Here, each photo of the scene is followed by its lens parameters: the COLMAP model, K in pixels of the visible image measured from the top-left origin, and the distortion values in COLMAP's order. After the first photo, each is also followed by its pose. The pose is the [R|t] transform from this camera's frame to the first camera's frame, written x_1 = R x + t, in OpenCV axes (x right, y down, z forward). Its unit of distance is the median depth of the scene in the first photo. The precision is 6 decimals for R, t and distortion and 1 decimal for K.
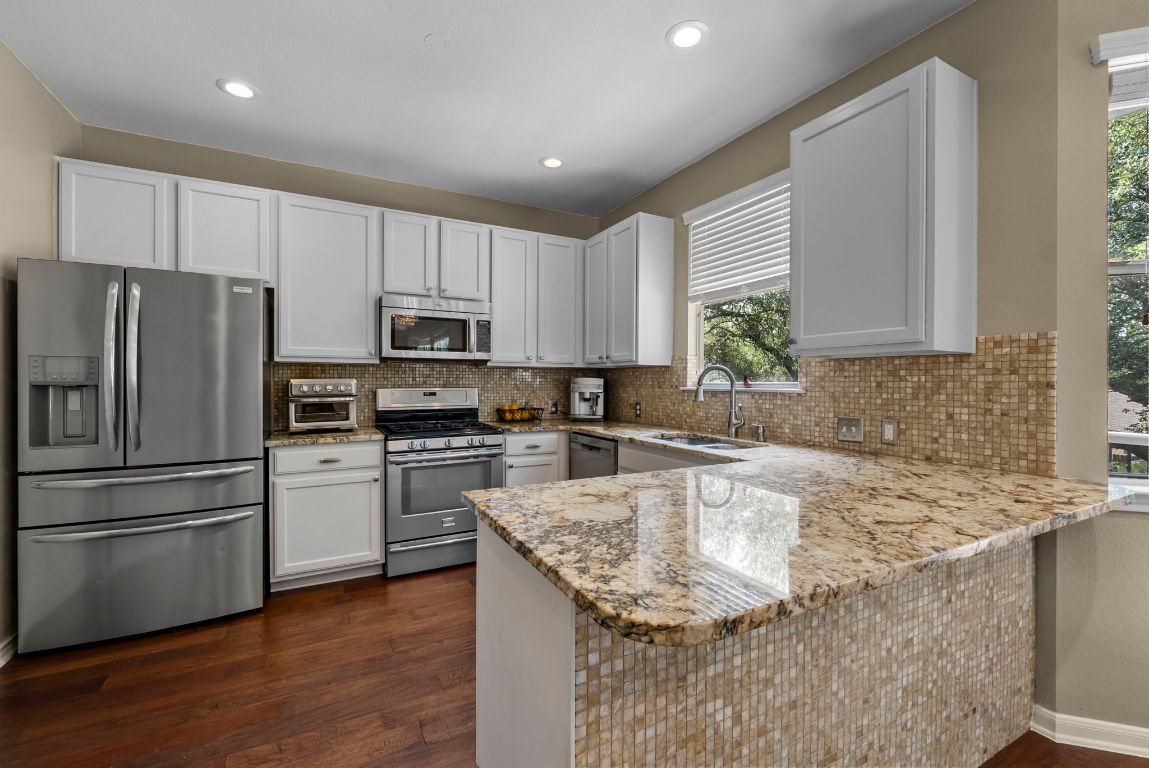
lens RADIAL K [[474.4, 0, 574.2], [0, 474.4, 383.2], [0, 0, 1]] dist [-0.000279, -0.000019]
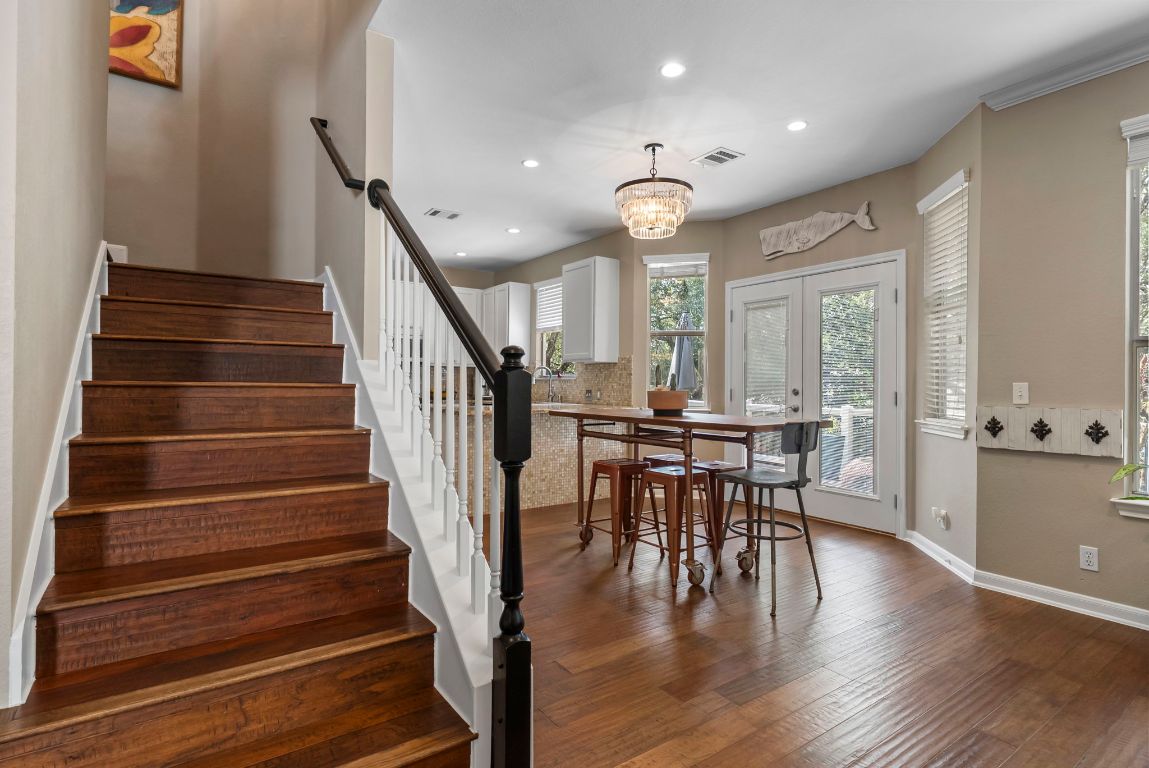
lens RADIAL K [[575.4, 0, 573.2], [0, 575.4, 382.1], [0, 0, 1]] dist [-0.000531, -0.000005]
pose [[0.993613, 0.002833, 0.112804, 0.176812], [-0.002475, 0.999991, -0.003317, 0.043407], [-0.112813, 0.003017, 0.993612, -1.649013]]
